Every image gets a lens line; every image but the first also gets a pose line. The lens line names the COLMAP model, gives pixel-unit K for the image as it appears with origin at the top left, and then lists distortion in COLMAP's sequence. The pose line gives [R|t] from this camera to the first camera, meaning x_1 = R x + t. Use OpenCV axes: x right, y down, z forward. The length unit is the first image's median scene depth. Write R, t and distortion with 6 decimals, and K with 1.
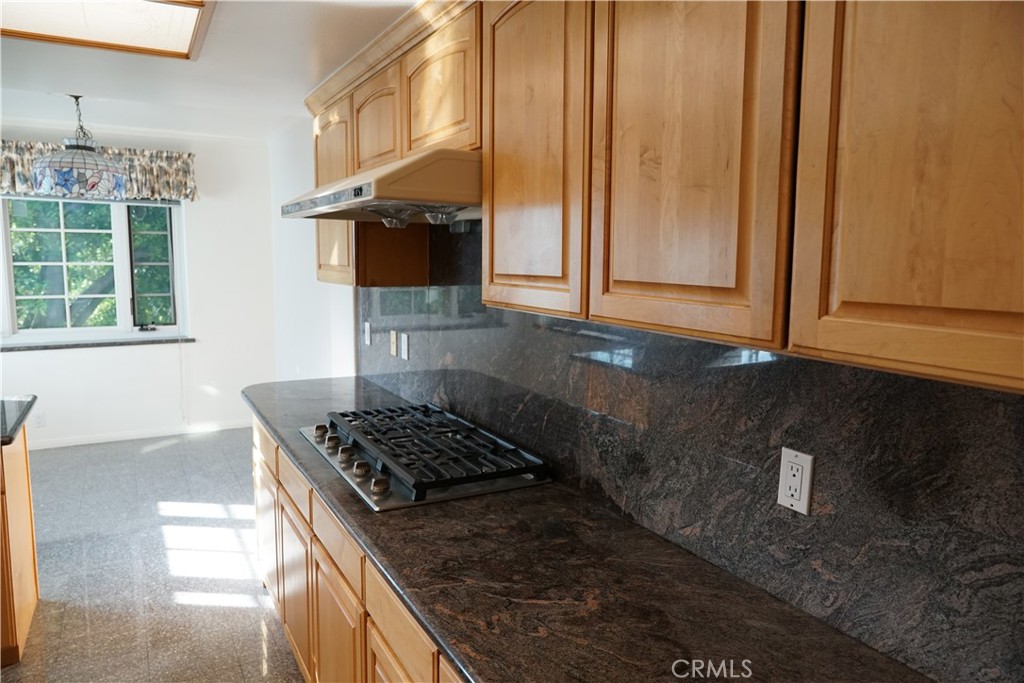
lens RADIAL K [[693.9, 0, 513.0], [0, 693.9, 335.7], [0, 0, 1]] dist [-0.046019, 0.046765]
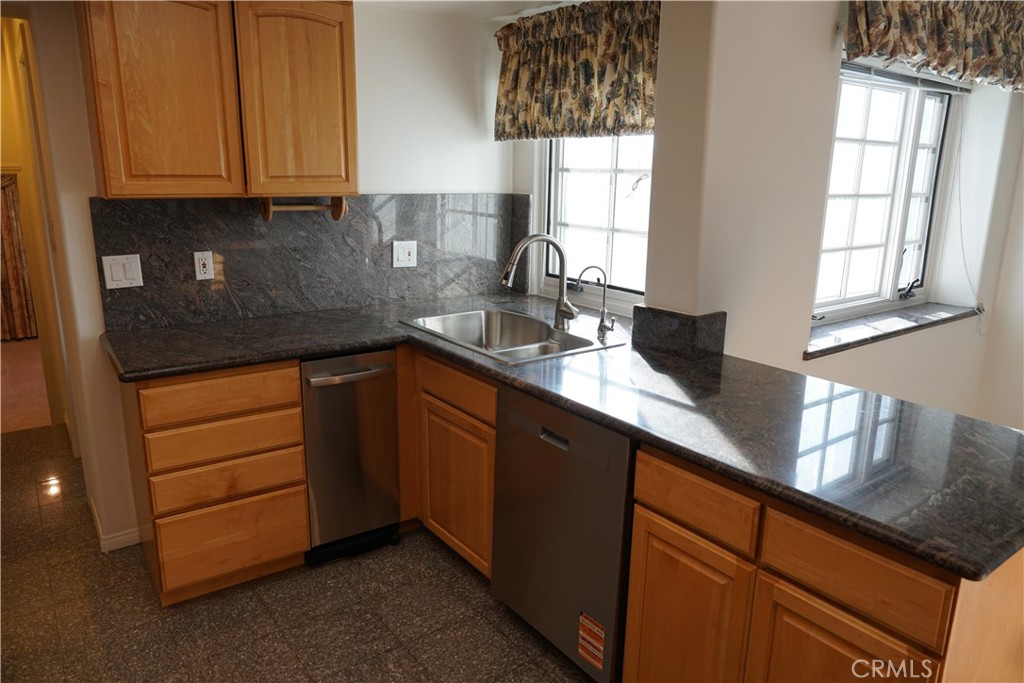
lens RADIAL K [[693.9, 0, 513.0], [0, 693.9, 335.7], [0, 0, 1]] dist [-0.046019, 0.046765]
pose [[0.124847, 0.222094, -0.966999, -0.209358], [-0.134516, 0.969415, 0.205282, -0.034389], [0.983015, 0.104448, 0.150903, 0.354052]]
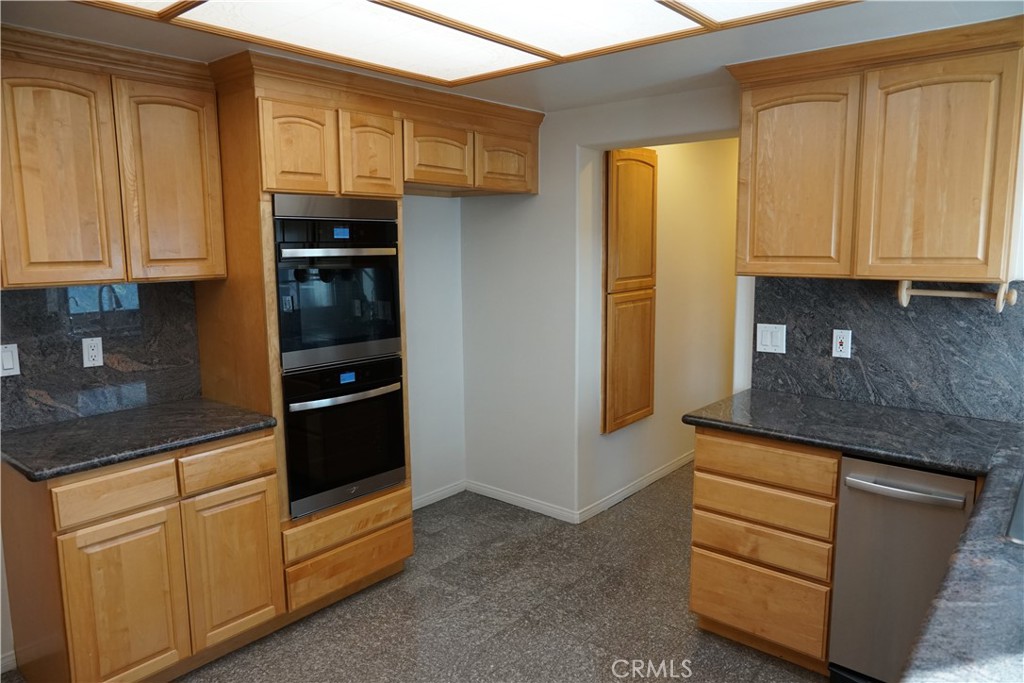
lens RADIAL K [[693.9, 0, 513.0], [0, 693.9, 335.7], [0, 0, 1]] dist [-0.046019, 0.046765]
pose [[-0.934809, 0.045097, -0.352277, -0.369135], [-0.044594, 0.969151, 0.242401, -0.079916], [0.352341, 0.242308, -0.903959, 0.648840]]
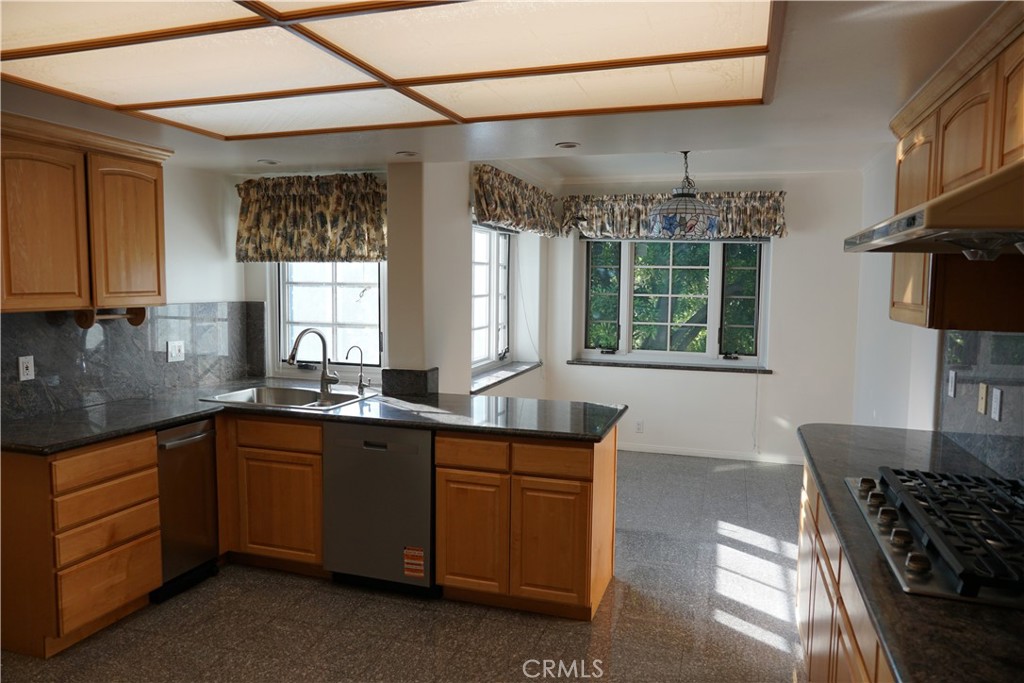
lens RADIAL K [[693.9, 0, 513.0], [0, 693.9, 335.7], [0, 0, 1]] dist [-0.046019, 0.046765]
pose [[0.681791, 0.057172, -0.729309, 0.029738], [-0.092919, 0.995635, -0.008814, -0.003505], [0.725622, 0.073776, 0.684127, 0.018277]]
